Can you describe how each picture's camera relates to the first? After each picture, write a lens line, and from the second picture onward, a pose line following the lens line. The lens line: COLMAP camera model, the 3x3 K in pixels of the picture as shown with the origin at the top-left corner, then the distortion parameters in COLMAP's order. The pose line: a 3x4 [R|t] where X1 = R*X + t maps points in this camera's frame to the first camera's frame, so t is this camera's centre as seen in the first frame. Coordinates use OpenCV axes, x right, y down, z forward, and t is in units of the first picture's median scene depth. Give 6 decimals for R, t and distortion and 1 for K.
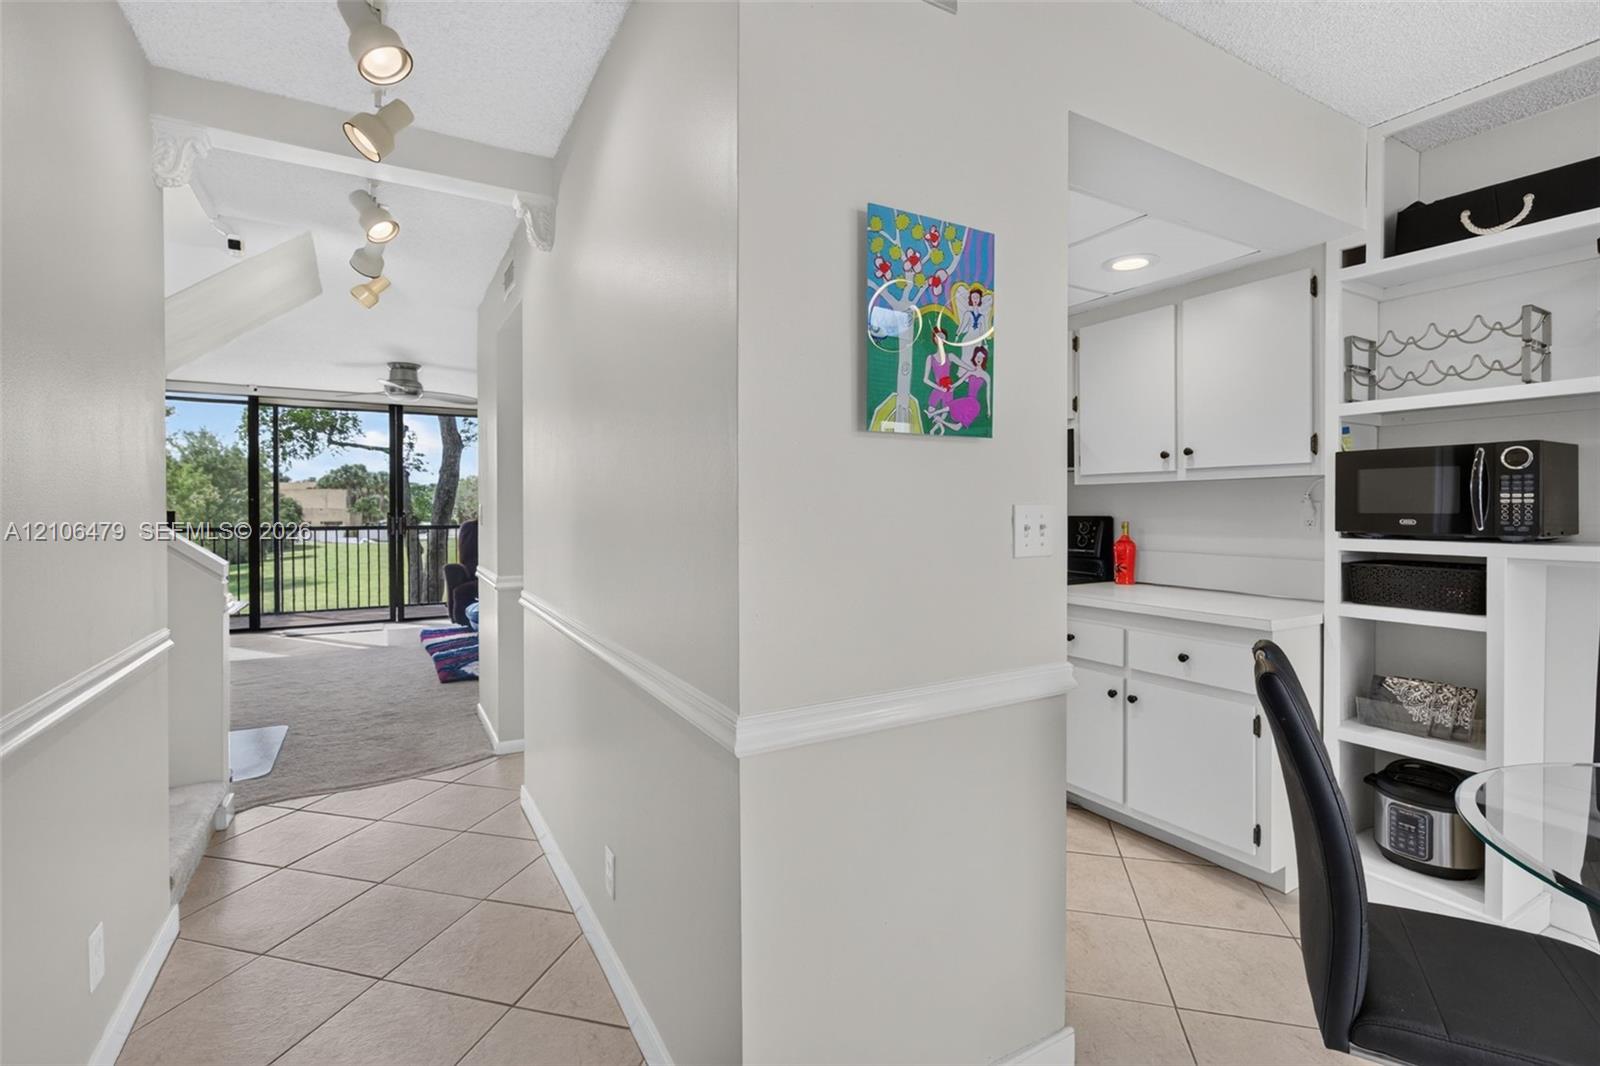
lens RADIAL K [[734.0, 0, 804.5], [0, 734.0, 508.8], [0, 0, 1]] dist [-0.002519, -0.000276]
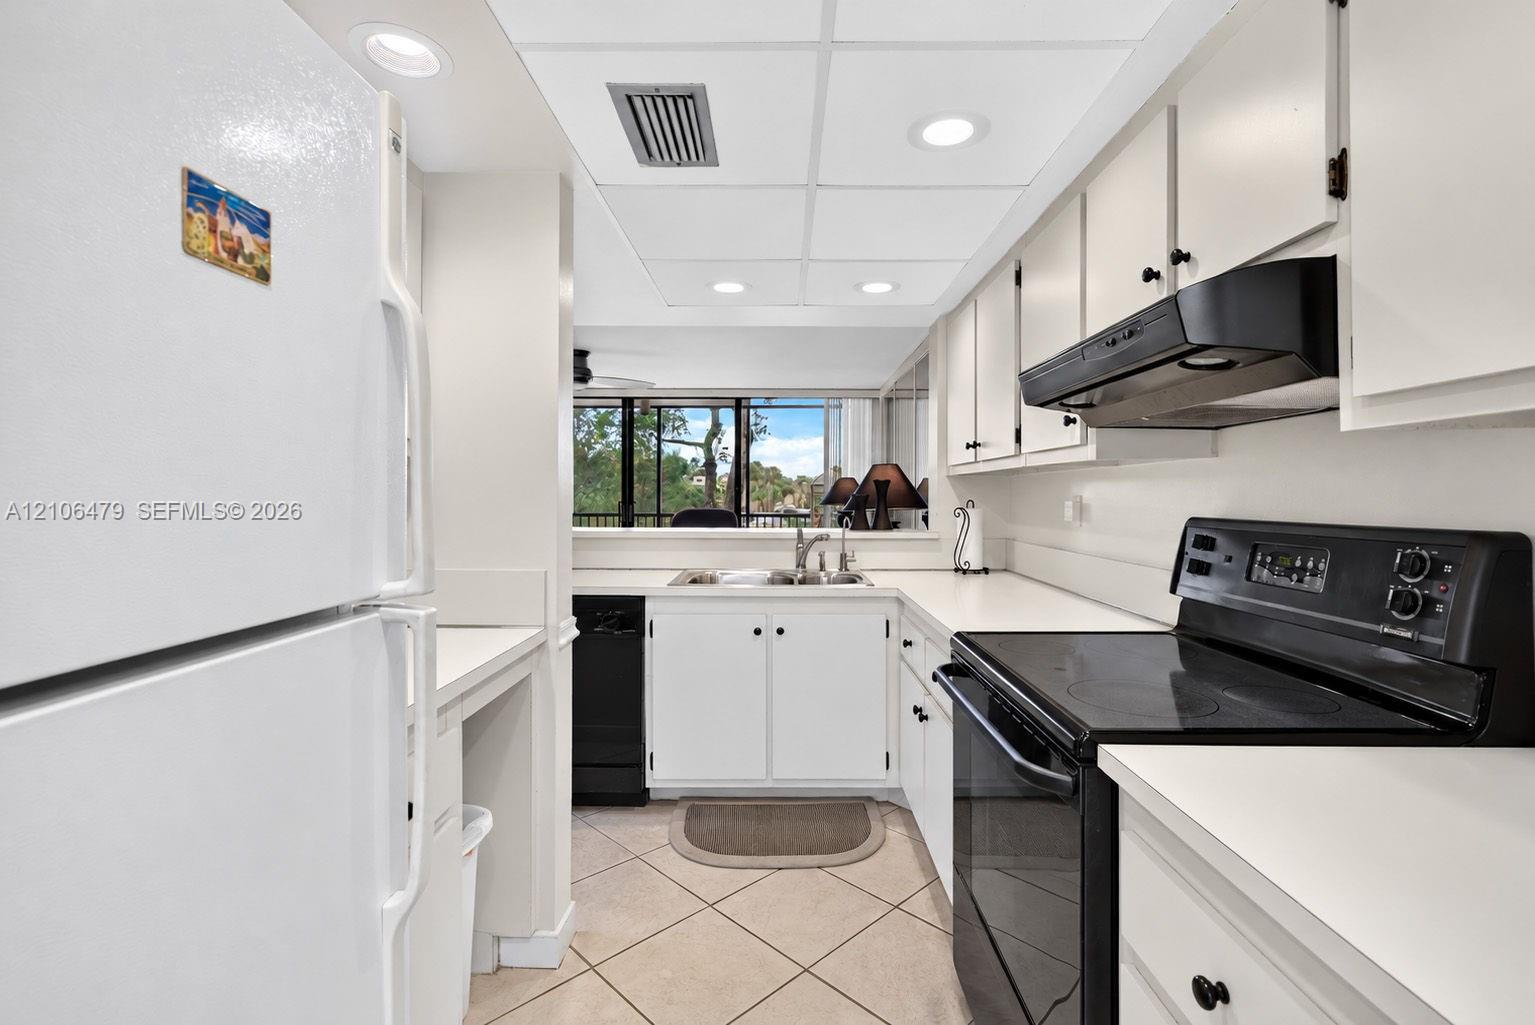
lens RADIAL K [[691.9, 0, 774.5], [0, 691.9, 509.7], [0, 0, 1]] dist [-0.000431, -0.000068]
pose [[0.856171, 0.012368, -0.516545, 0.722676], [-0.003482, 0.999829, 0.018168, -0.006961], [0.516682, -0.013756, 0.856067, 1.409563]]
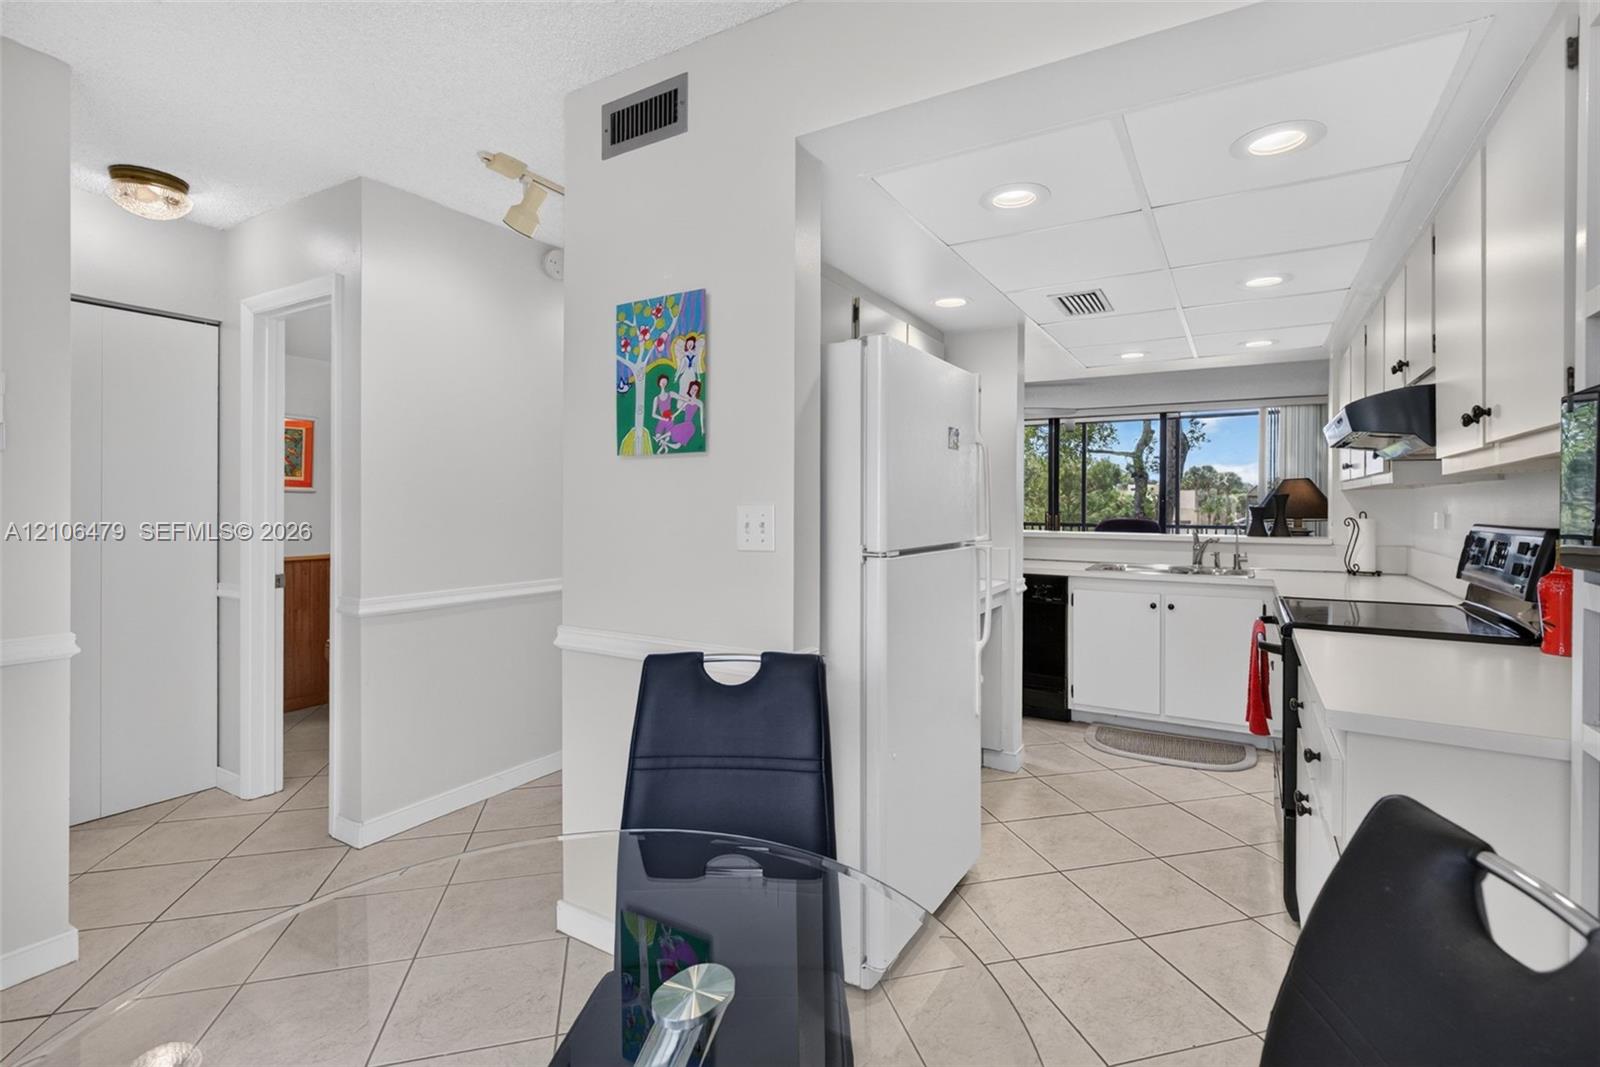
lens RADIAL K [[733.7, 0, 819.1], [0, 733.7, 495.7], [0, 0, 1]] dist [-0.003101, -0.000478]
pose [[0.489351, -0.007887, -0.872051, 1.479316], [-0.007564, 0.999883, -0.013288, -0.006925], [0.872054, 0.013099, 0.489234, 0.578321]]
